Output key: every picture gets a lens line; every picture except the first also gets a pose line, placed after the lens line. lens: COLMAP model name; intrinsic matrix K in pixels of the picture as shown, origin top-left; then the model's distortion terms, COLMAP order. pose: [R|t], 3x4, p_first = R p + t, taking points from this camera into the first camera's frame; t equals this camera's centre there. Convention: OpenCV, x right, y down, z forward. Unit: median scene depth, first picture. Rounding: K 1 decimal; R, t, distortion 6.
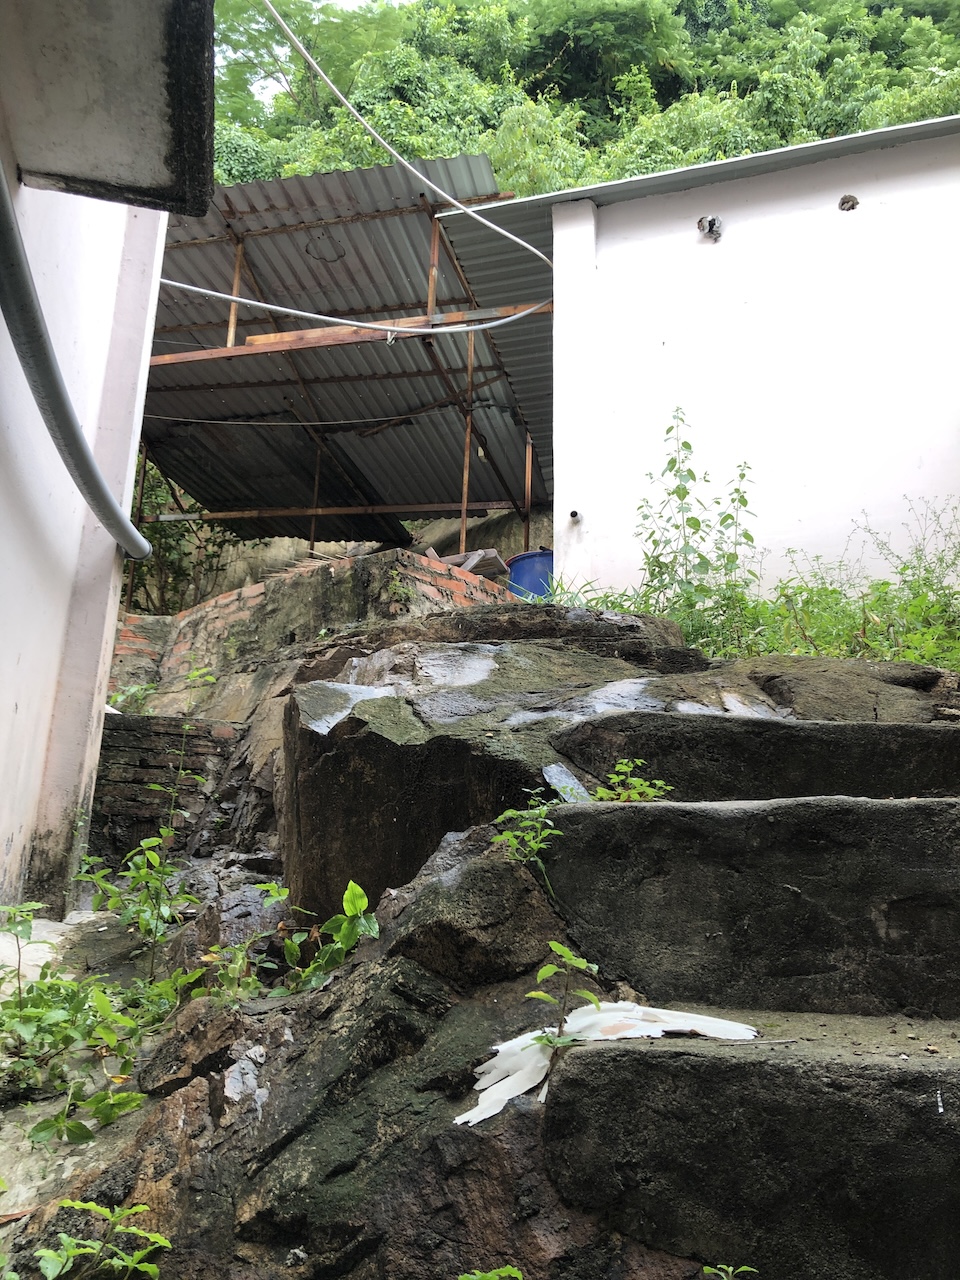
lens RADIAL K [[1044.0, 0, 484.7], [0, 1044.0, 633.8], [0, 0, 1]] dist [0.028903, -0.059321]
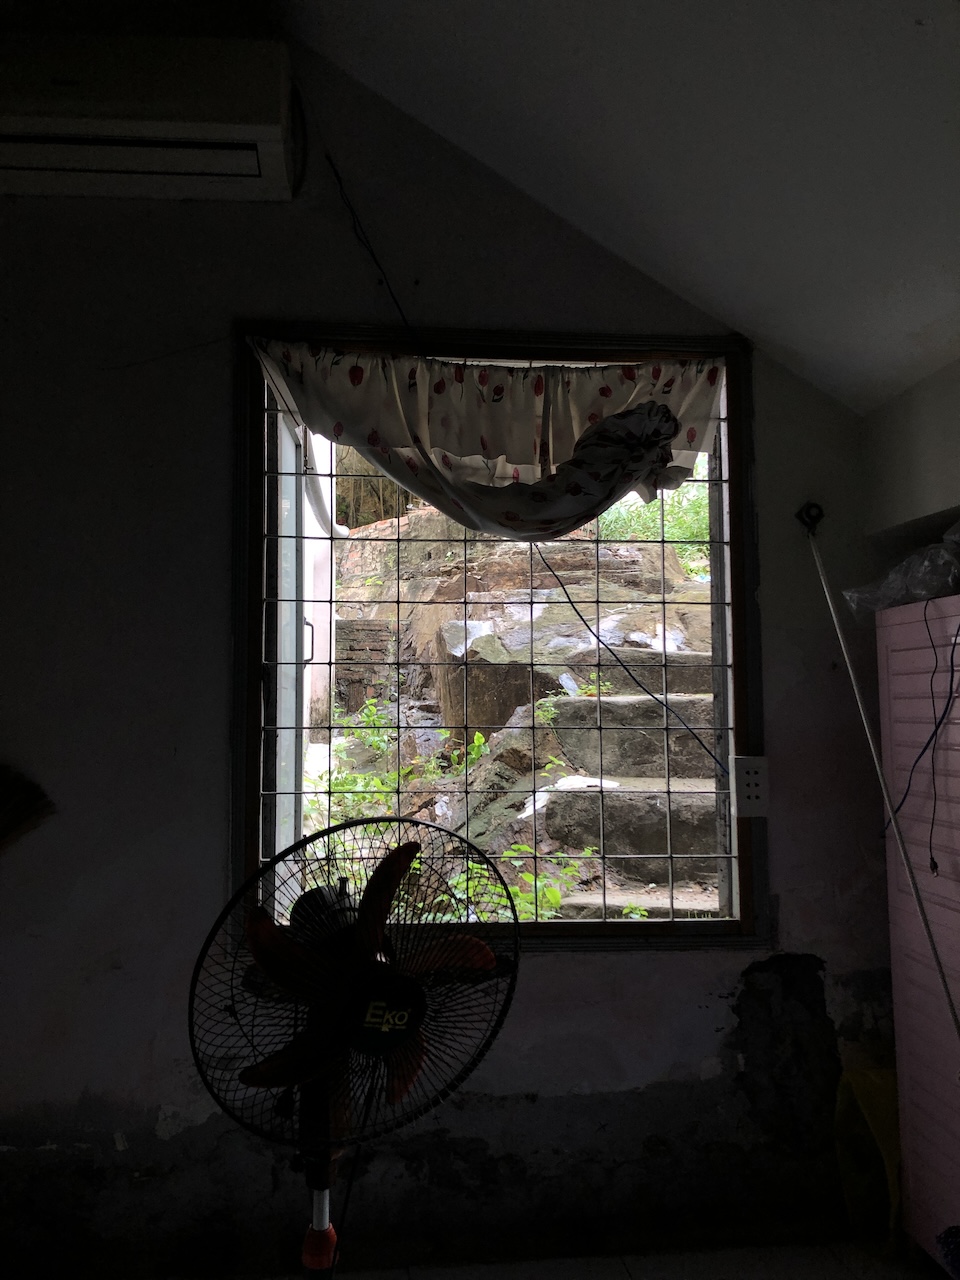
lens RADIAL K [[1044.0, 0, 478.1], [0, 1044.0, 640.4], [0, 0, 1]] dist [0.028903, -0.059321]
pose [[0.990668, -0.049156, -0.127127, 0.180852], [0.074402, 0.976511, 0.202212, -0.429809], [0.114201, -0.209783, 0.971056, -1.220482]]
